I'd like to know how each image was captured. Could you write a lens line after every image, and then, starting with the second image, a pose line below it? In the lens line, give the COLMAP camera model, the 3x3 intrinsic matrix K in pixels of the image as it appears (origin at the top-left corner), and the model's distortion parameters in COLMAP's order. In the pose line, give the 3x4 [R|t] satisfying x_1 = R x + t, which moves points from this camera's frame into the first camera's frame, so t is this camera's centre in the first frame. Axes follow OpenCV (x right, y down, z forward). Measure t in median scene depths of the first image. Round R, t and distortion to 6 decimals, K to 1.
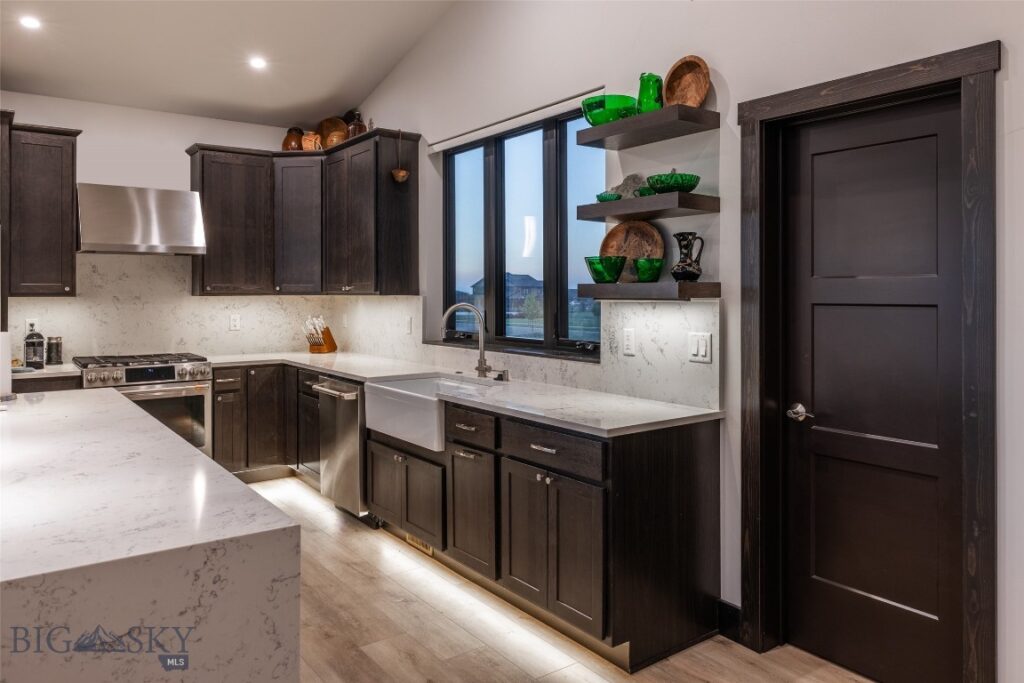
lens RADIAL K [[732.9, 0, 534.0], [0, 732.9, 289.6], [0, 0, 1]] dist [0.002011, -0.000631]
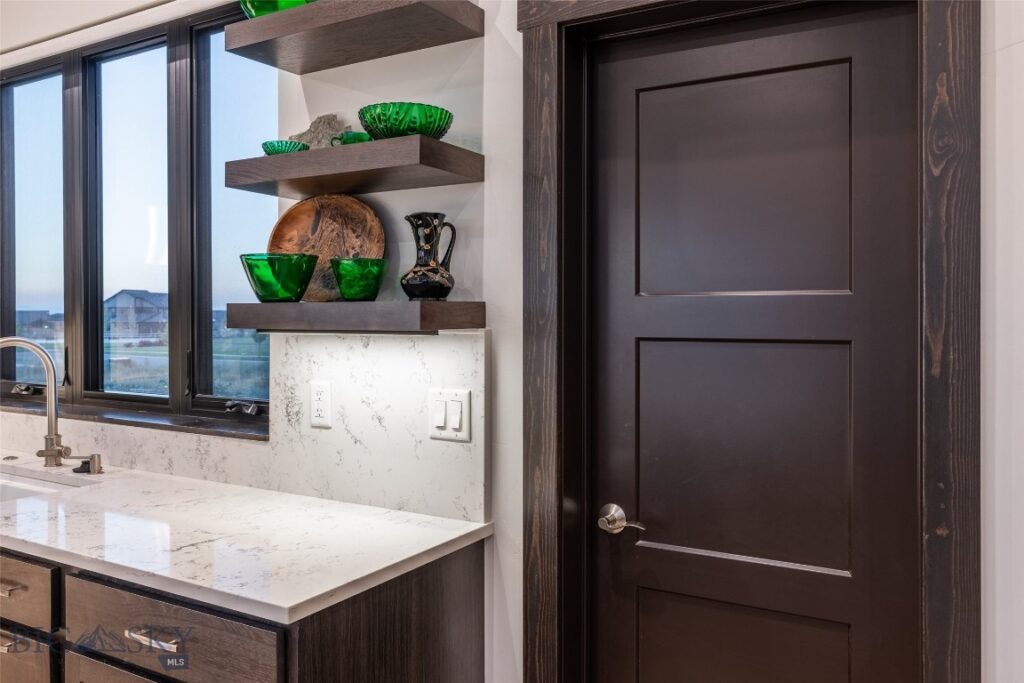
lens RADIAL K [[814.4, 0, 511.1], [0, 814.4, 318.9], [0, 0, 1]] dist [-0.007374, -0.000338]
pose [[0.926179, -0.002281, 0.377077, 0.027178], [-0.001406, 0.999954, 0.009501, -0.002300], [-0.377082, -0.009330, 0.926133, 0.356739]]
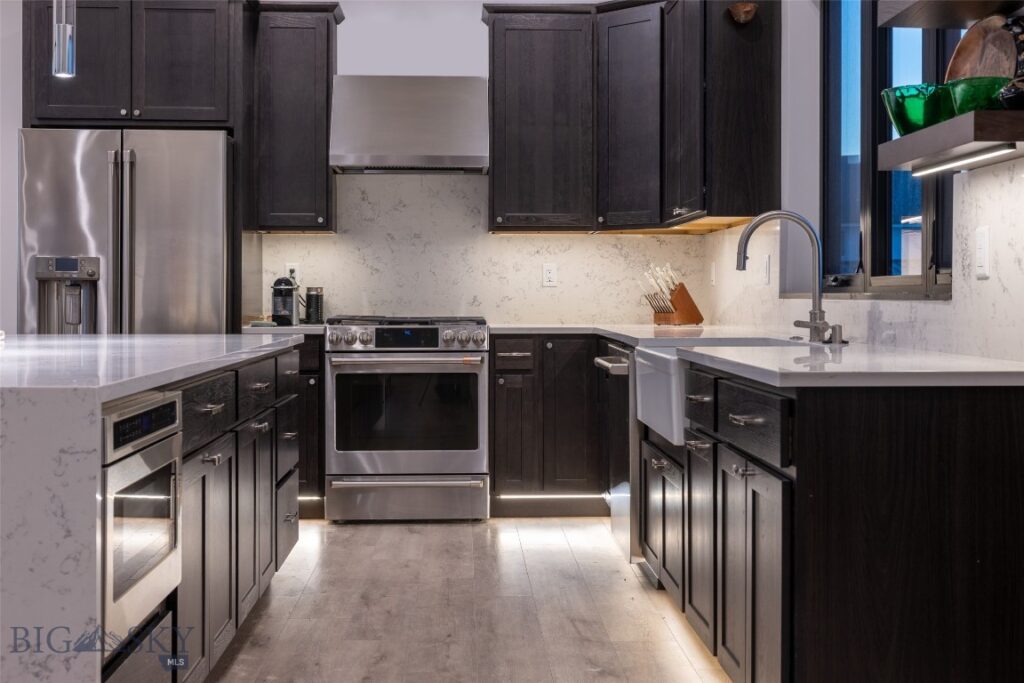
lens RADIAL K [[1301.3, 0, 511.9], [0, 1301.3, 301.9], [0, 0, 1]] dist [0.005724, 0.007180]
pose [[0.820037, 0.006336, -0.572275, 0.393363], [-0.001418, 0.999958, 0.009038, 0.100850], [0.572308, -0.006600, 0.820012, 0.053344]]
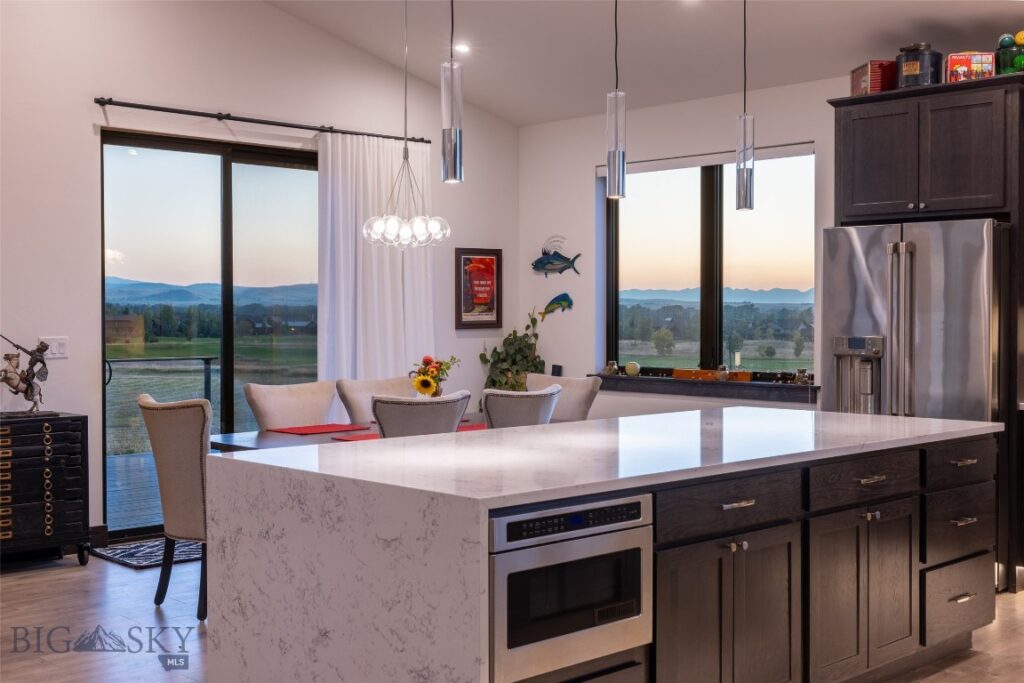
lens RADIAL K [[1228.6, 0, 512.6], [0, 1228.6, 322.0], [0, 0, 1]] dist [0.001274, -0.008504]
pose [[0.112621, 0.008271, -0.993604, 0.731517], [0.006681, 0.999936, 0.009081, 0.014573], [0.993616, -0.007661, 0.112558, 0.393301]]
